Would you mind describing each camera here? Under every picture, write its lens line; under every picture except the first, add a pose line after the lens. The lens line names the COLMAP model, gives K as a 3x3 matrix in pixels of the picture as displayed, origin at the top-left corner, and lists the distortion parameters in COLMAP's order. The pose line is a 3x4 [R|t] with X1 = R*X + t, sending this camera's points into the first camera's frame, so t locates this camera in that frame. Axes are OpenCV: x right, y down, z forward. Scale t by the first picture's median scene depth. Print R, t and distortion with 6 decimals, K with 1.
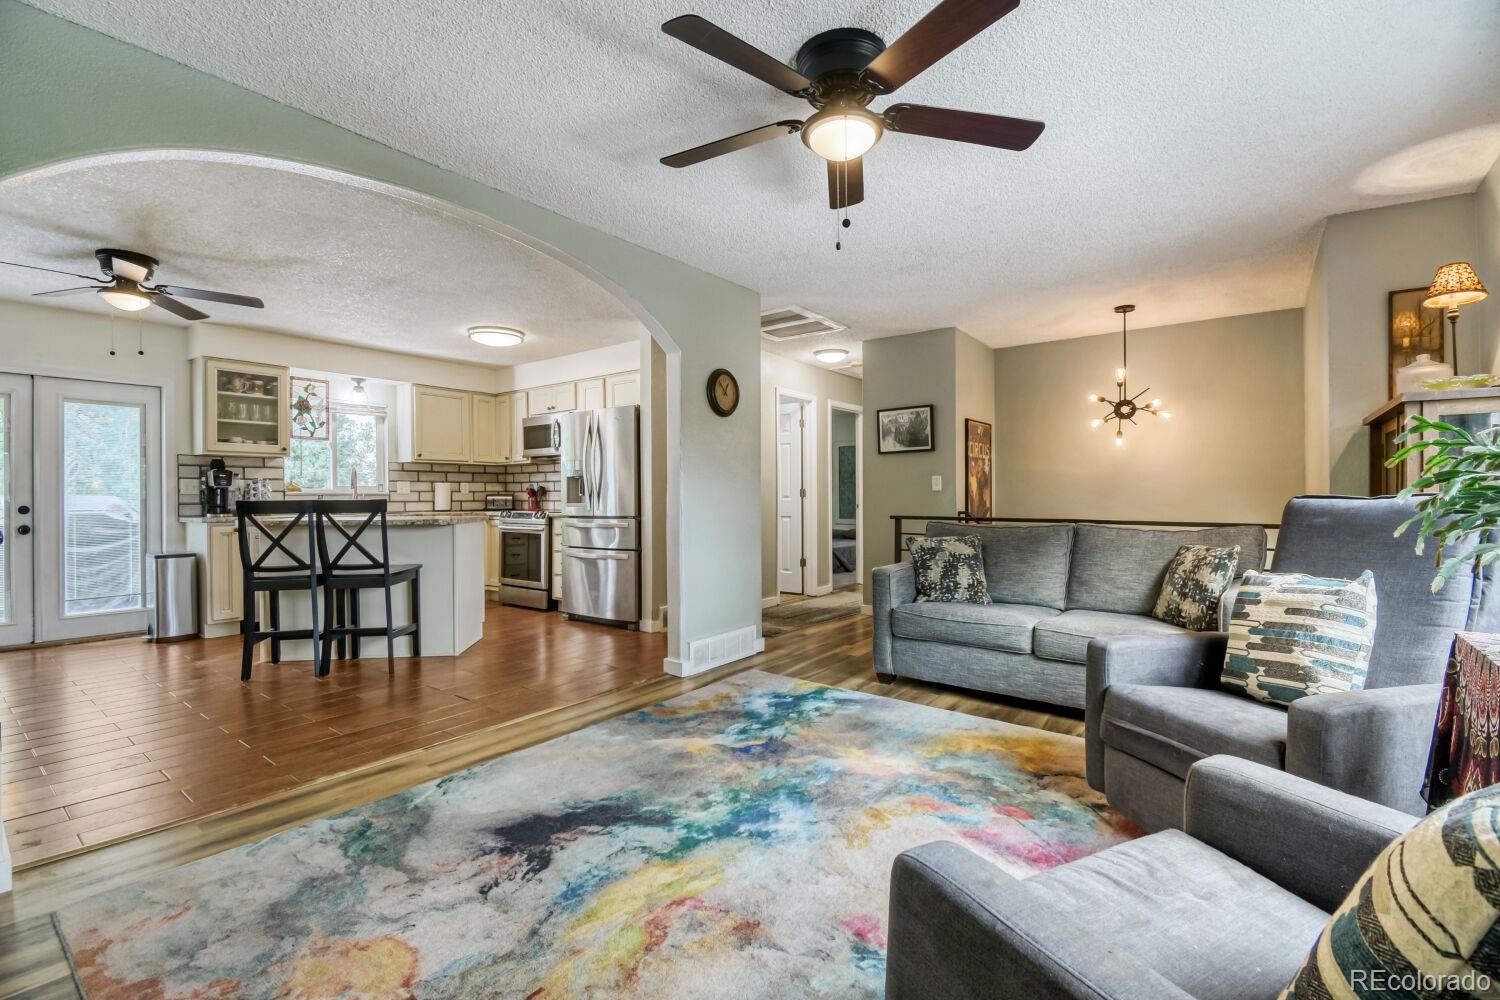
lens RADIAL K [[660.3, 0, 750.0], [0, 660.3, 500.0], [0, 0, 1]] dist [0.000068, -0.016561]
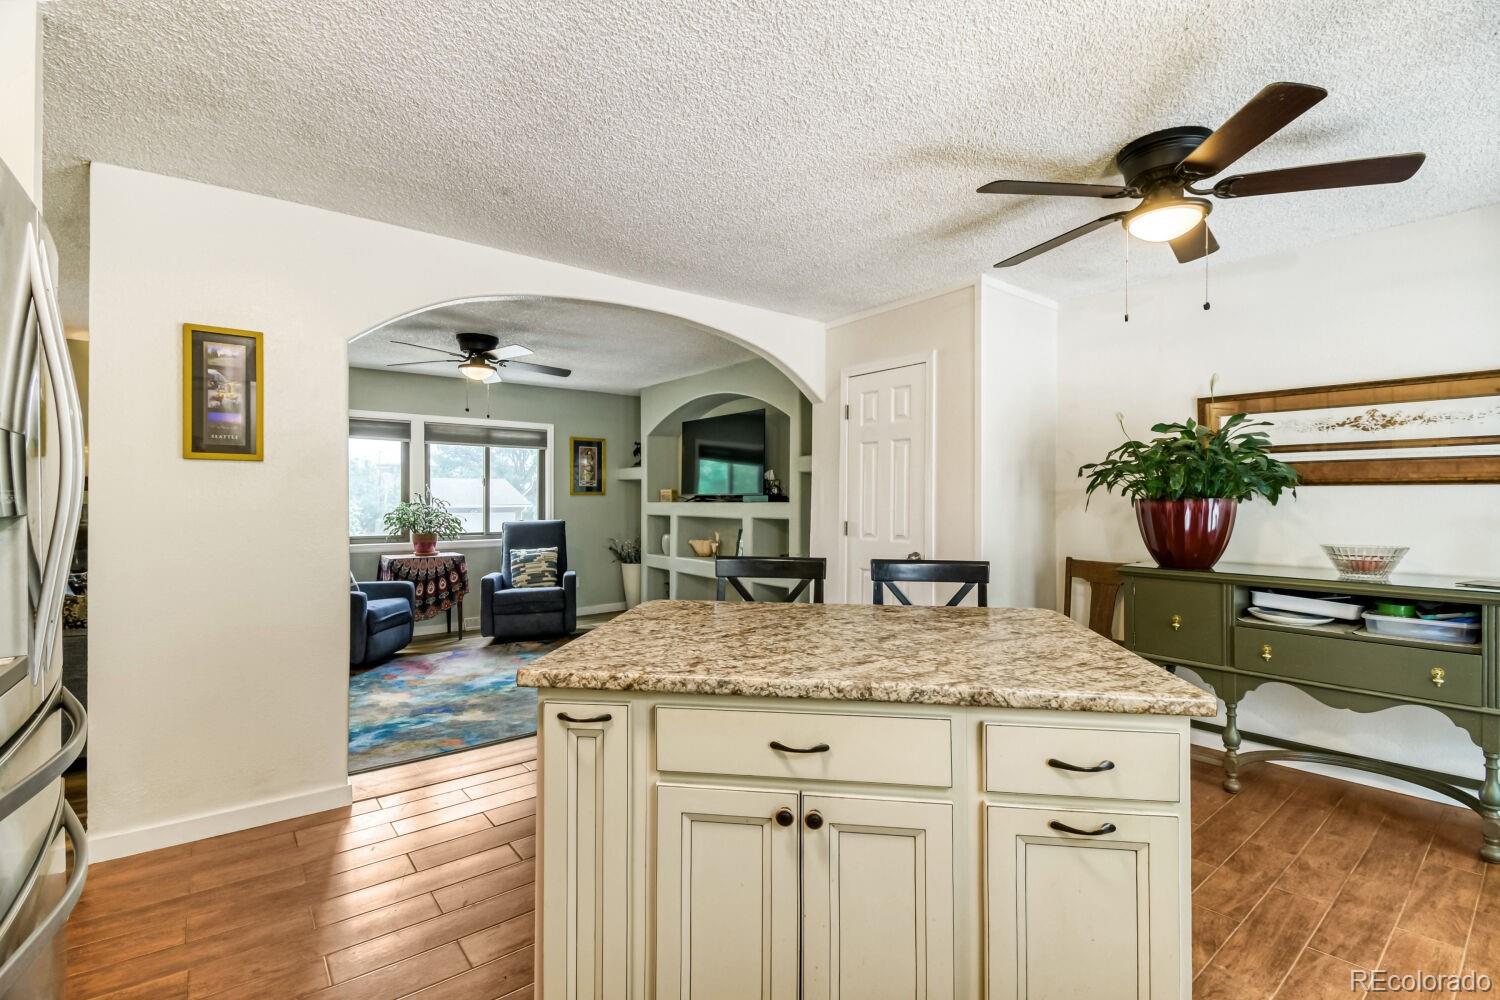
lens RADIAL K [[660.3, 0, 750.0], [0, 660.3, 500.0], [0, 0, 1]] dist [0.000068, -0.016561]
pose [[-0.970471, 0.000424, 0.241218, -1.027727], [0.001689, 0.999986, 0.005039, -0.086984], [-0.241213, 0.005298, -0.970458, 2.305165]]
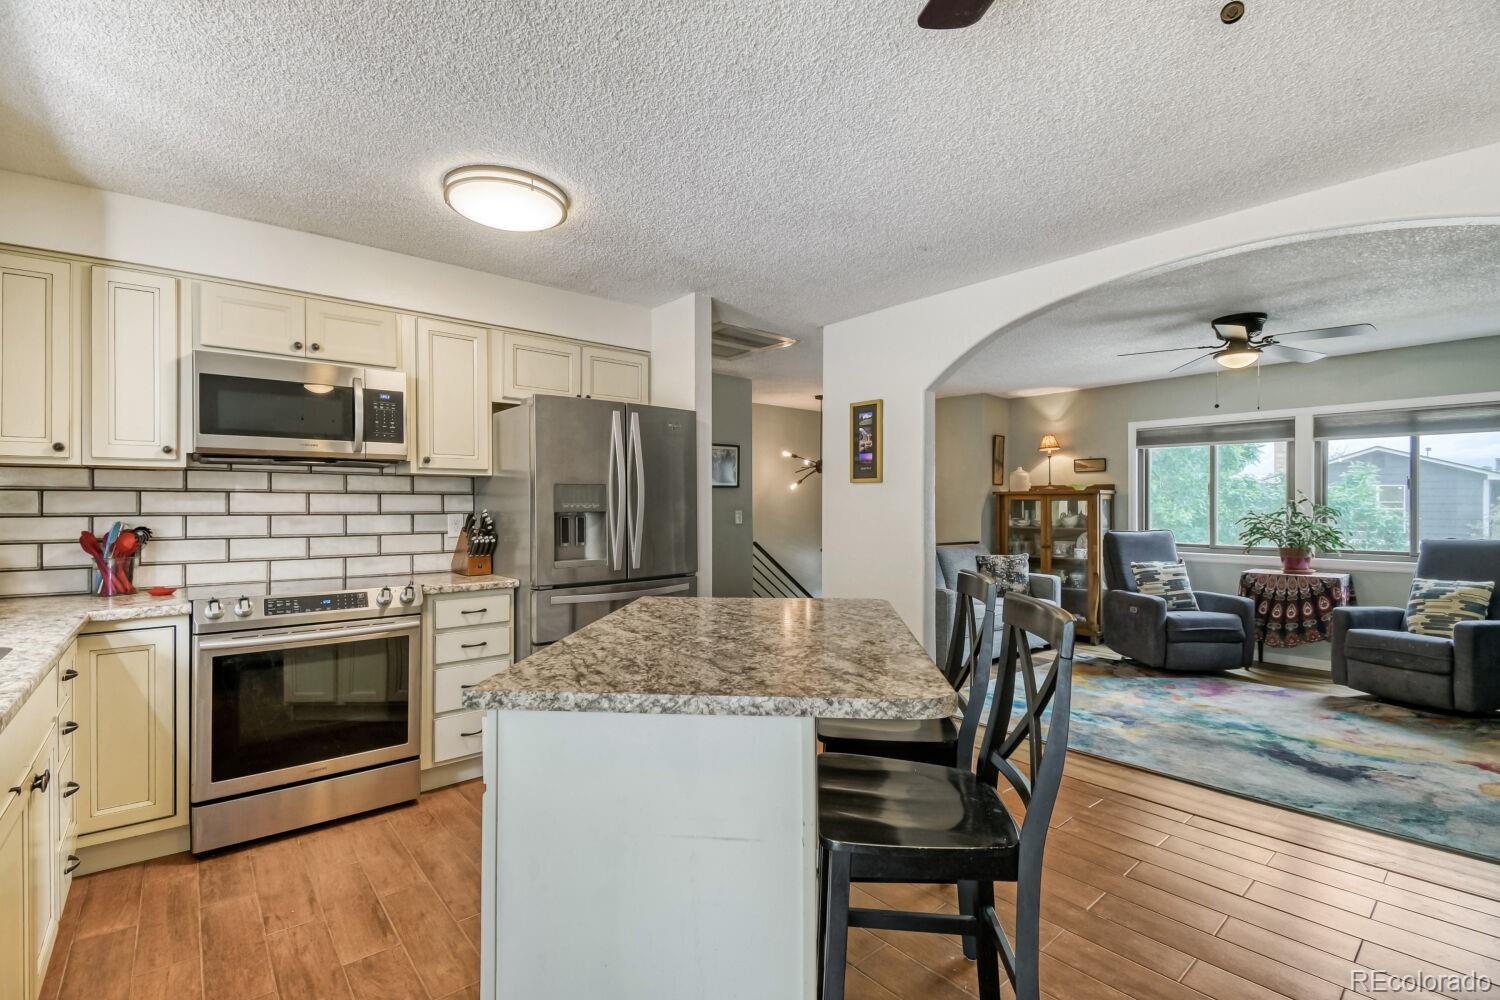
lens RADIAL K [[660.3, 0, 750.0], [0, 660.3, 500.0], [0, 0, 1]] dist [0.000068, -0.016561]
pose [[0.220737, 0.010117, 0.975281, -1.613189], [0.001018, 0.999943, -0.010603, -0.083254], [-0.975333, 0.003333, 0.220714, 1.525843]]
